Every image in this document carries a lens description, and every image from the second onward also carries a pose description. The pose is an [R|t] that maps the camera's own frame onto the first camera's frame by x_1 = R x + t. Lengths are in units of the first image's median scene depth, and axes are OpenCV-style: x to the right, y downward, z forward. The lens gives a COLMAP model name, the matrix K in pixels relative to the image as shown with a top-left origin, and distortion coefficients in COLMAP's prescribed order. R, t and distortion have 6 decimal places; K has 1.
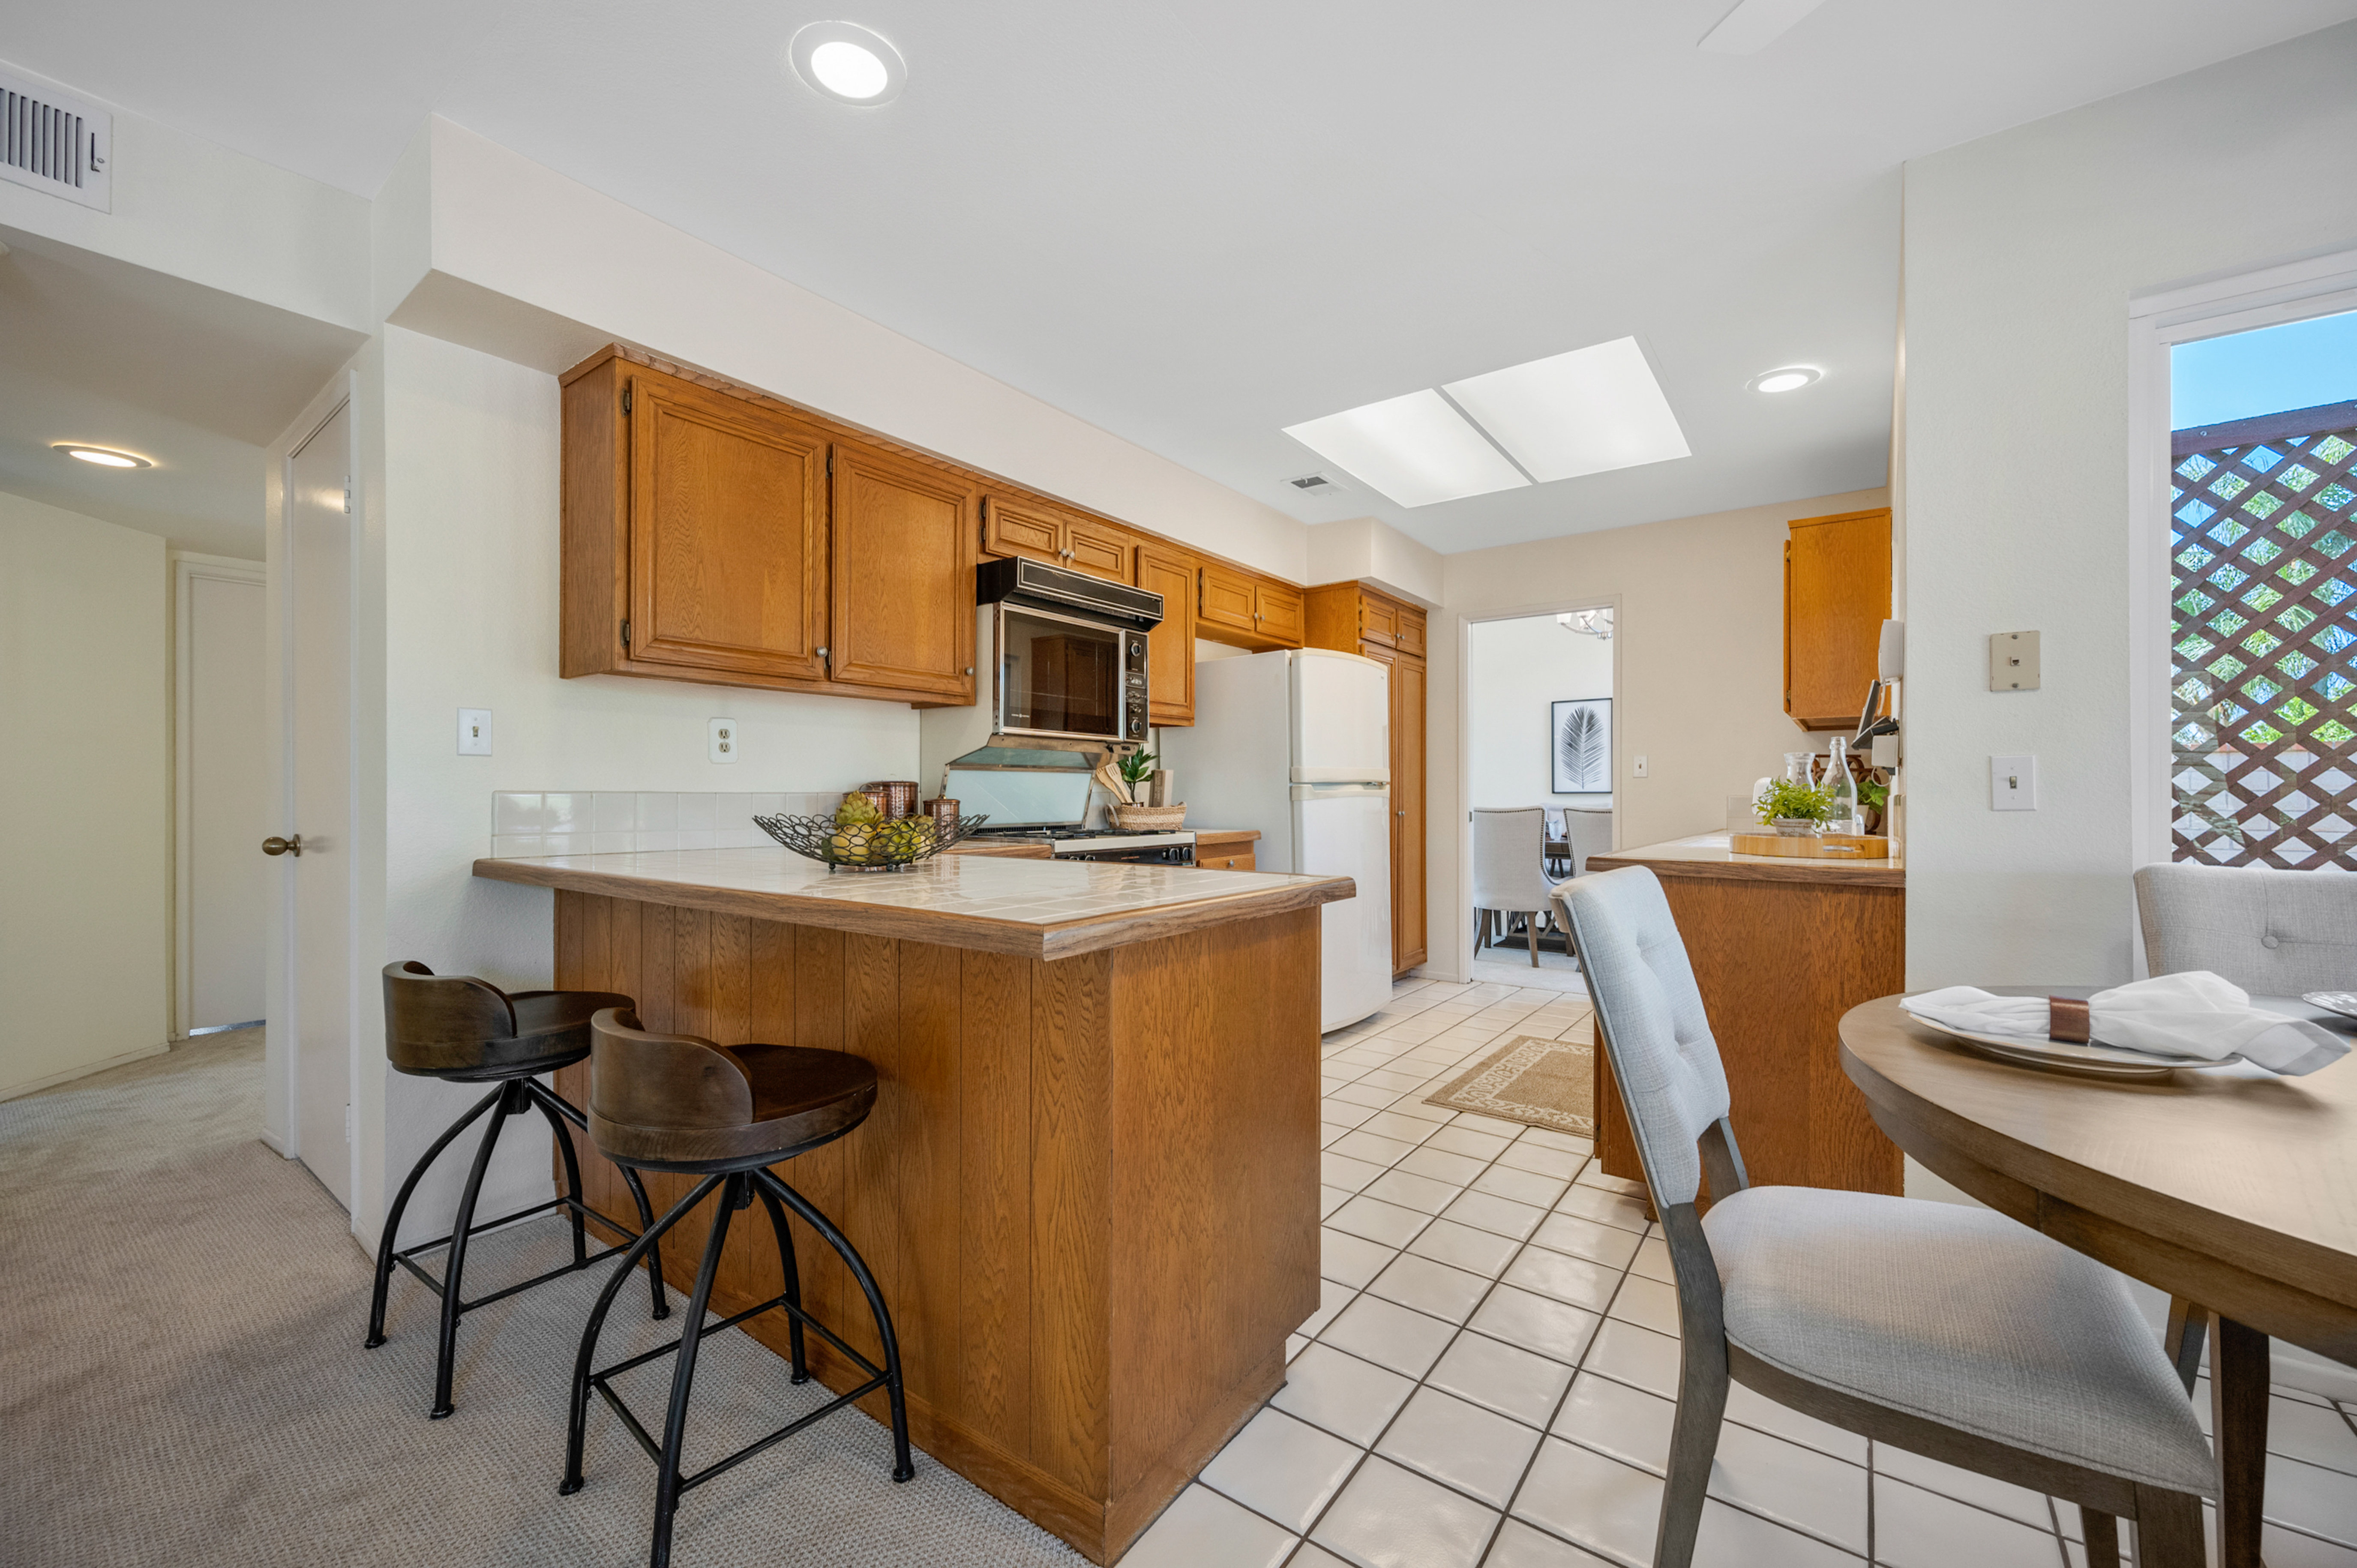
lens RADIAL K [[931.2, 0, 1181.7], [0, 931.2, 786.3], [0, 0, 1]] dist [-0.001832, 0.000157]
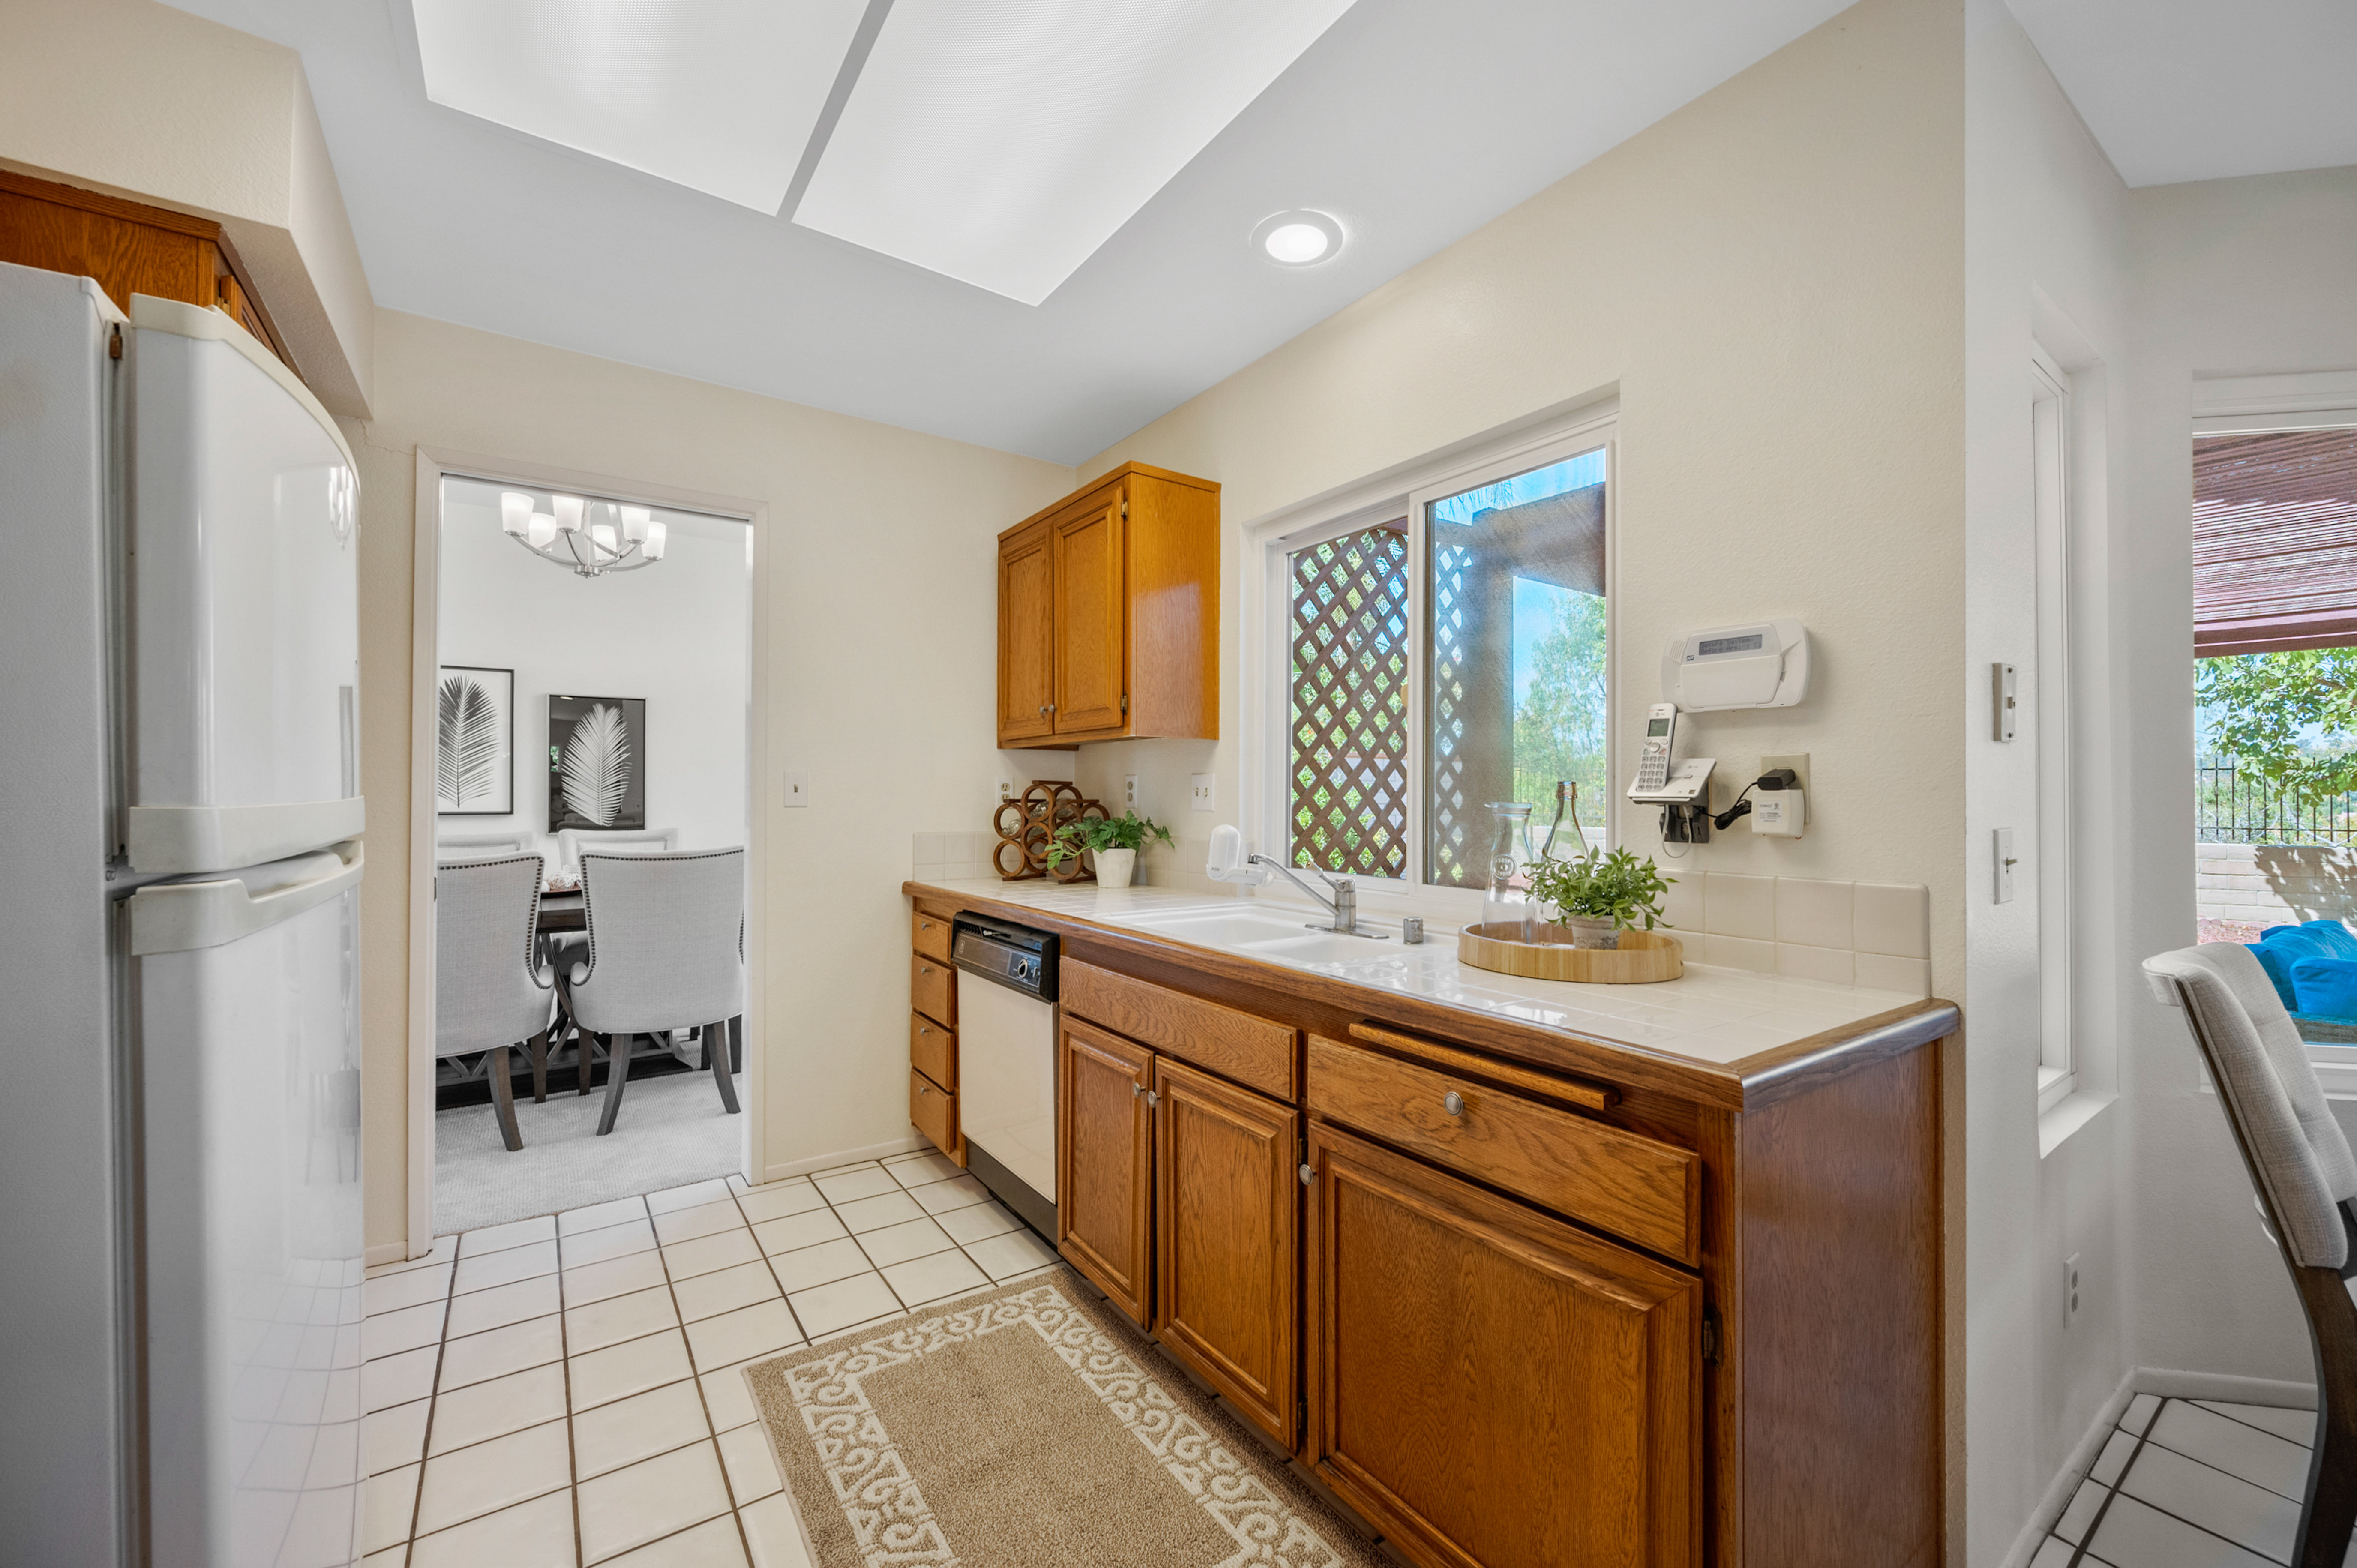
lens RADIAL K [[931.2, 0, 1181.7], [0, 931.2, 786.3], [0, 0, 1]] dist [-0.001832, 0.000157]
pose [[0.329461, 0.010667, 0.944109, -0.016307], [-0.012449, 0.999898, -0.006953, -0.037917], [-0.944087, -0.009462, 0.329561, 0.952299]]
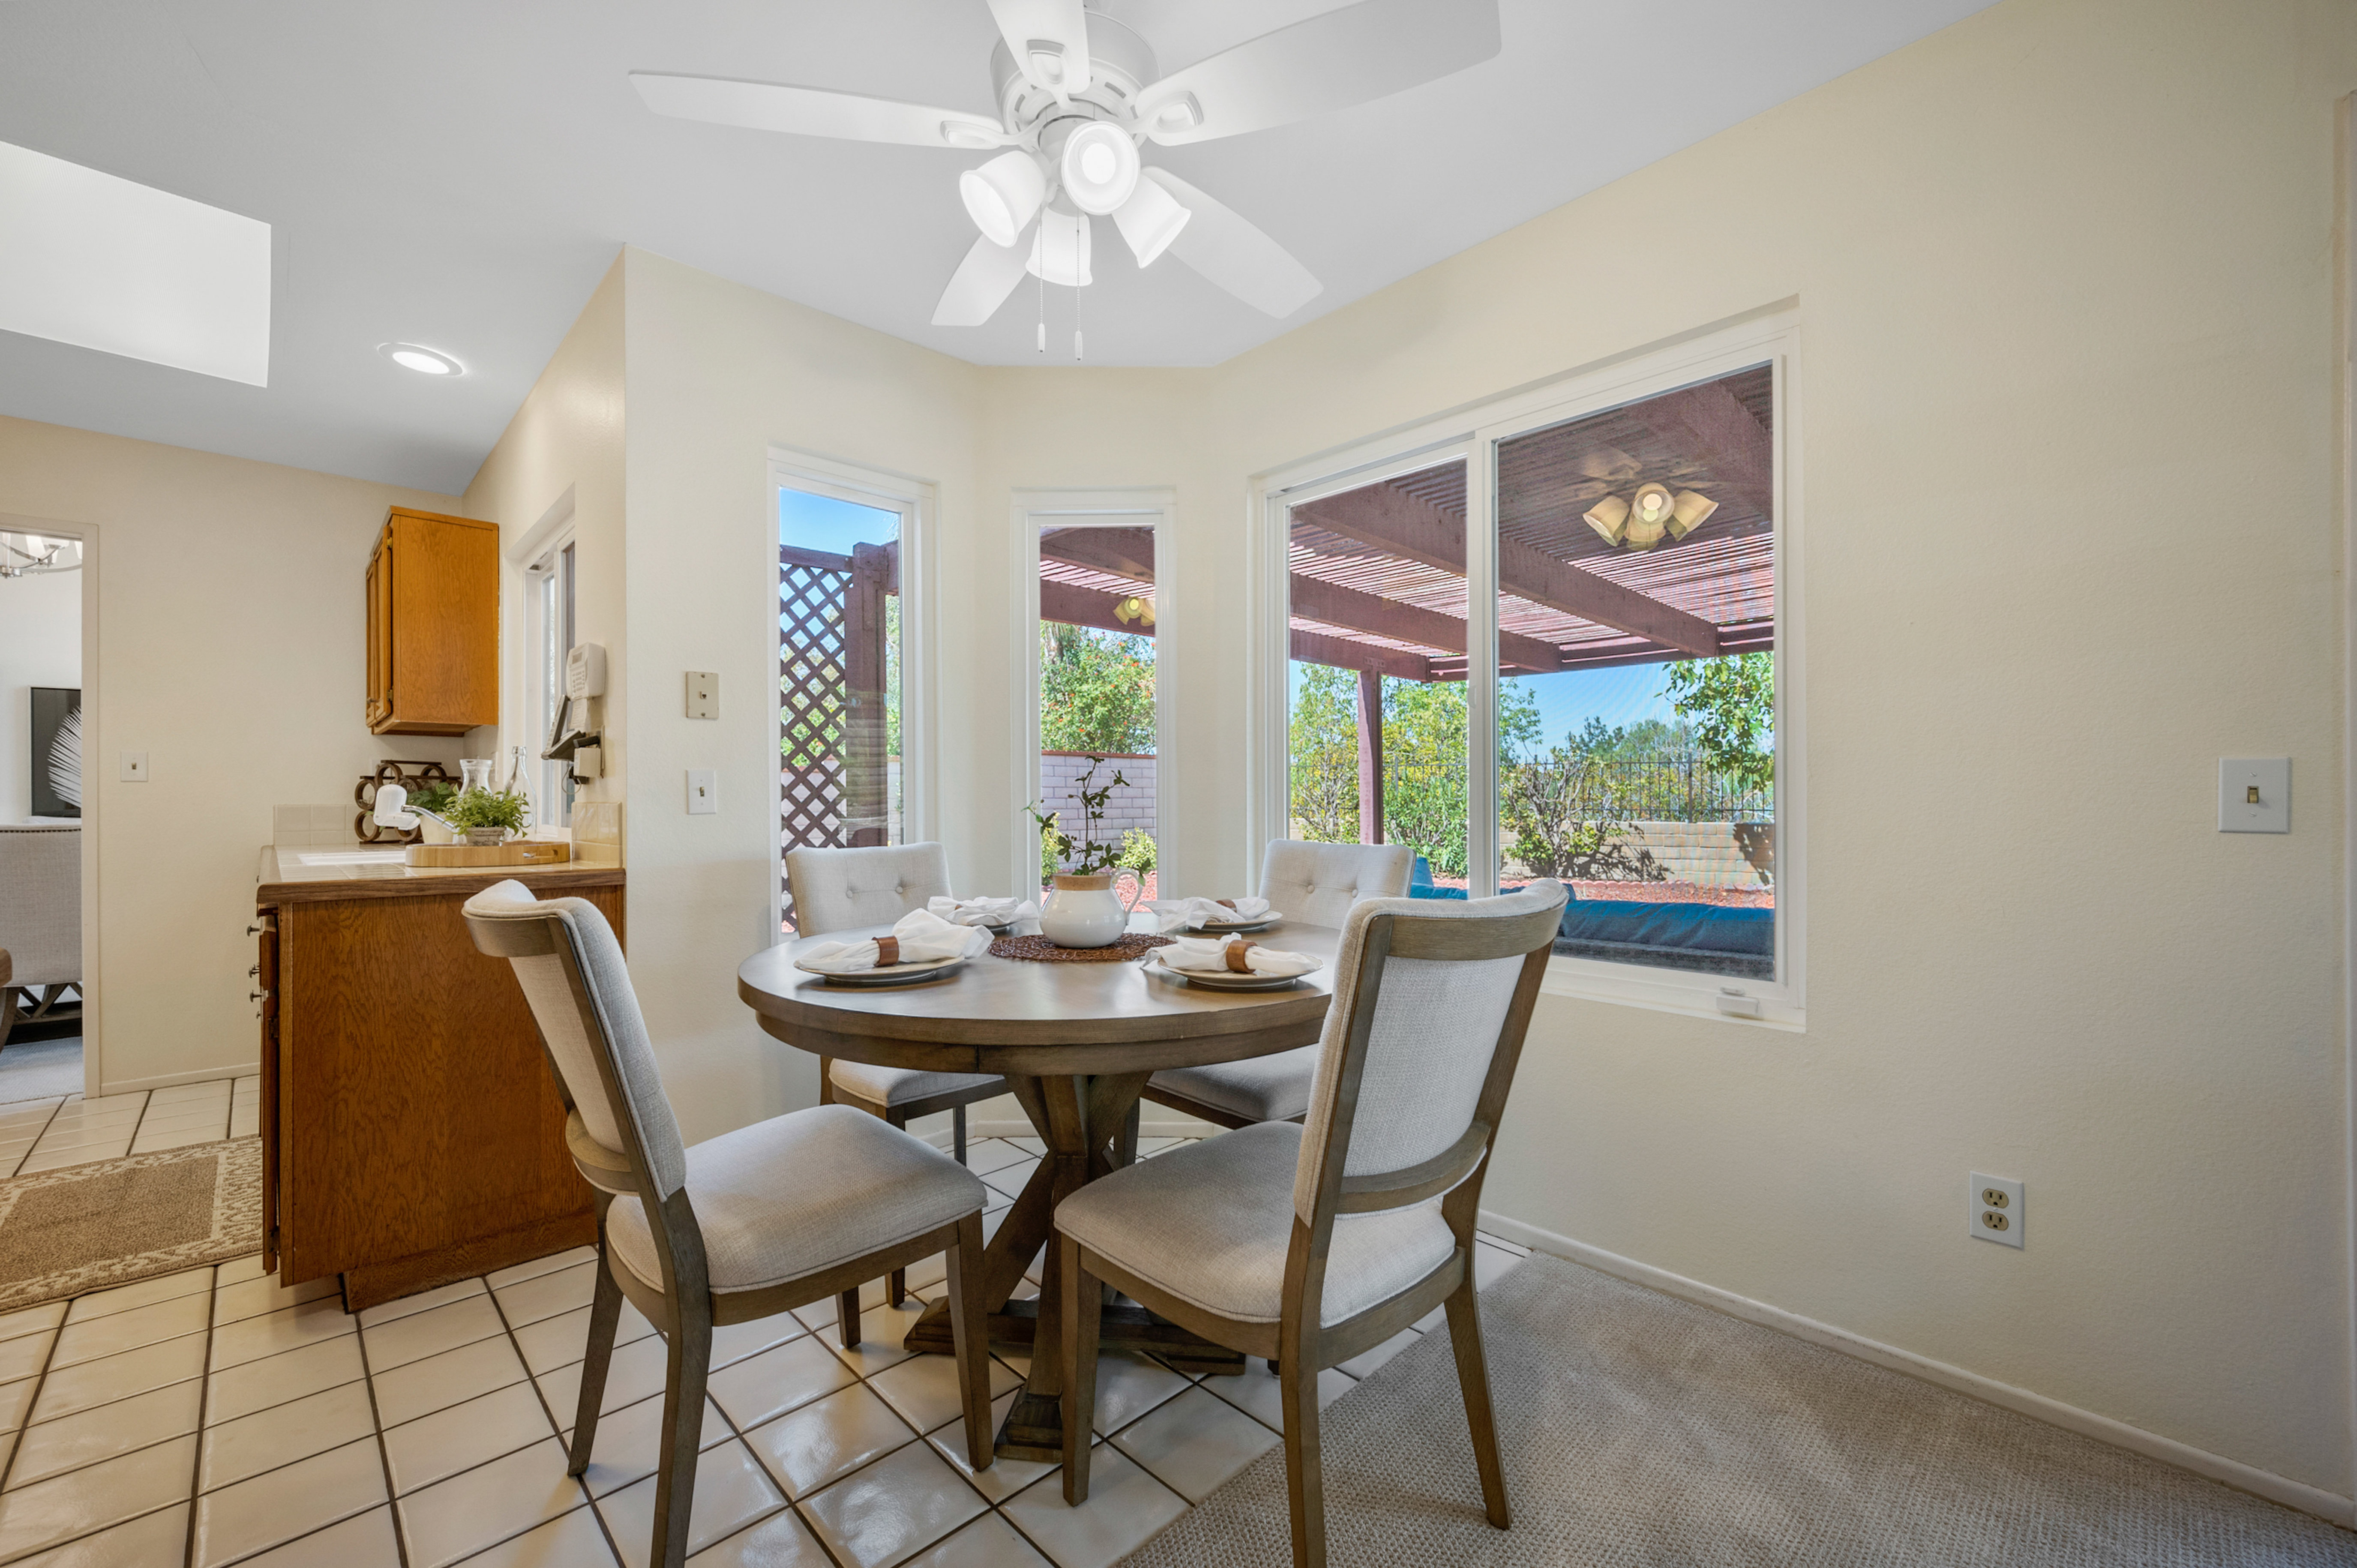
lens RADIAL K [[931.2, 0, 1181.7], [0, 931.2, 786.3], [0, 0, 1]] dist [-0.001832, 0.000157]
pose [[0.168478, 0.011353, 0.985640, -0.156939], [-0.002690, 0.999935, -0.011058, 0.000420], [-0.985702, -0.000788, 0.168498, 0.099268]]
